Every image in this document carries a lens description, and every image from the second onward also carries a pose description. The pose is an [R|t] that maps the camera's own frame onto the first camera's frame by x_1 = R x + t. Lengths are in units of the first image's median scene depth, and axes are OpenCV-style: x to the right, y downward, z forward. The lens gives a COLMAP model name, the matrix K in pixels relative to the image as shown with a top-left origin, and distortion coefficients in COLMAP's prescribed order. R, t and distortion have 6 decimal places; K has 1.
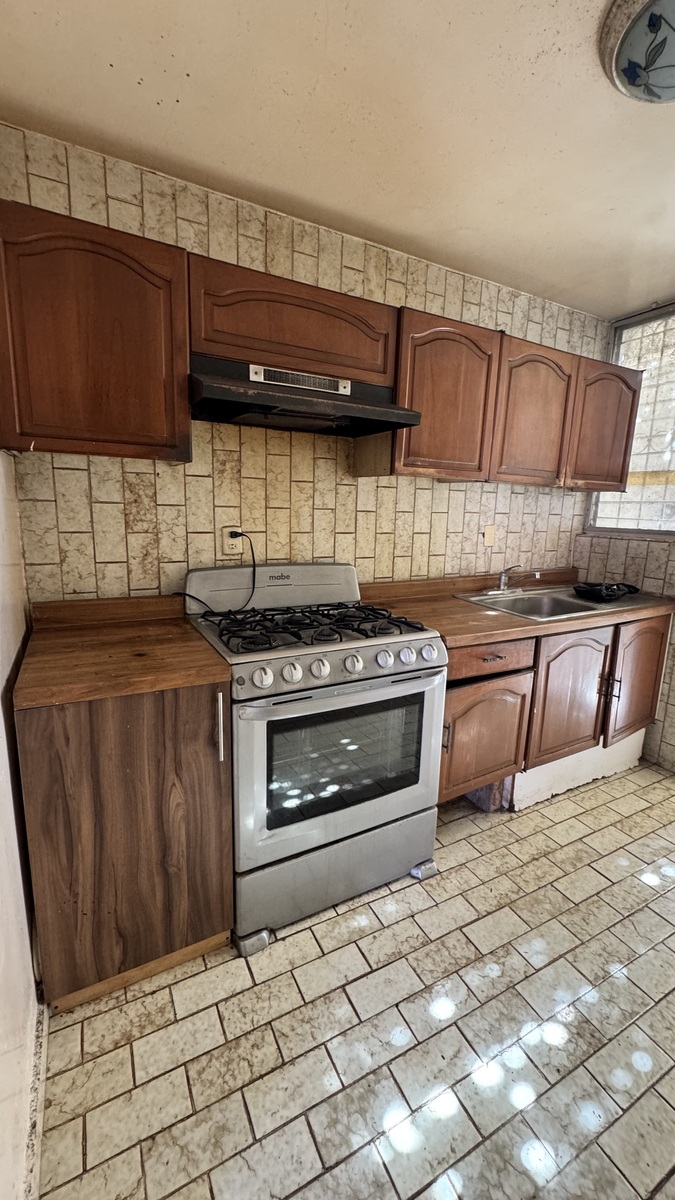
lens RADIAL K [[479.3, 0, 338.3], [0, 479.3, 599.4], [0, 0, 1]] dist [-0.000165, -0.000462]
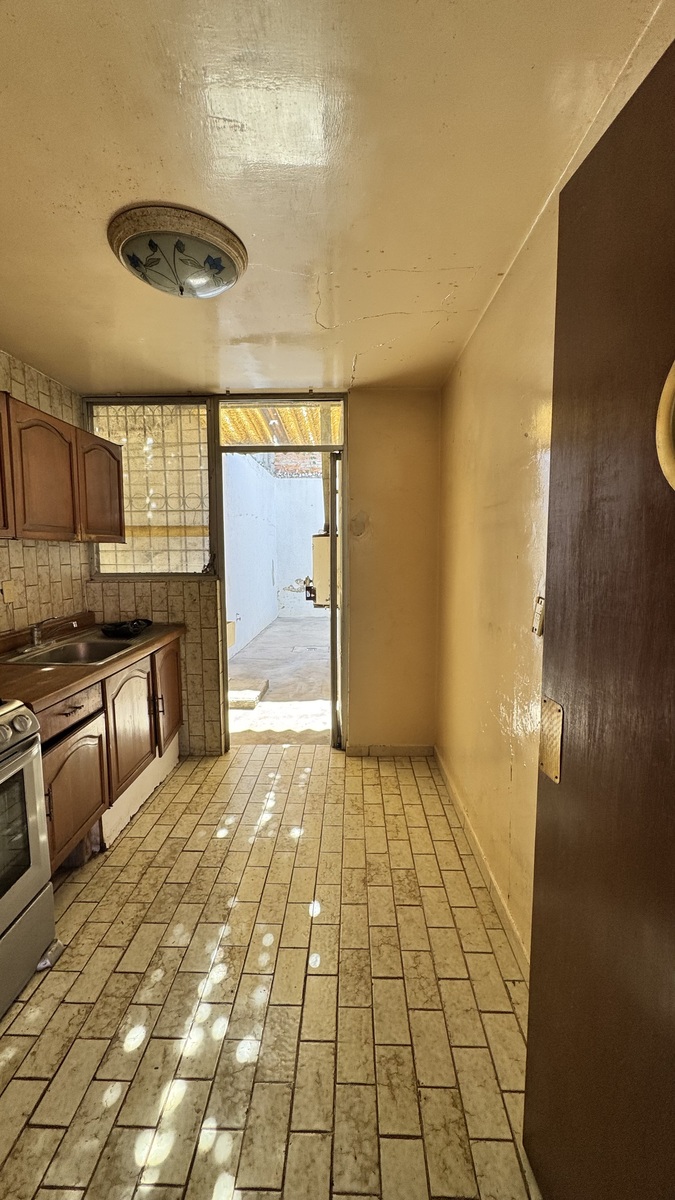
lens RADIAL K [[479.3, 0, 341.3], [0, 479.3, 598.0], [0, 0, 1]] dist [-0.000165, -0.000462]
pose [[0.488161, -0.118203, 0.864712, -0.224946], [0.184047, 0.982447, 0.030395, -0.034801], [-0.853127, 0.144310, 0.501348, -0.040822]]
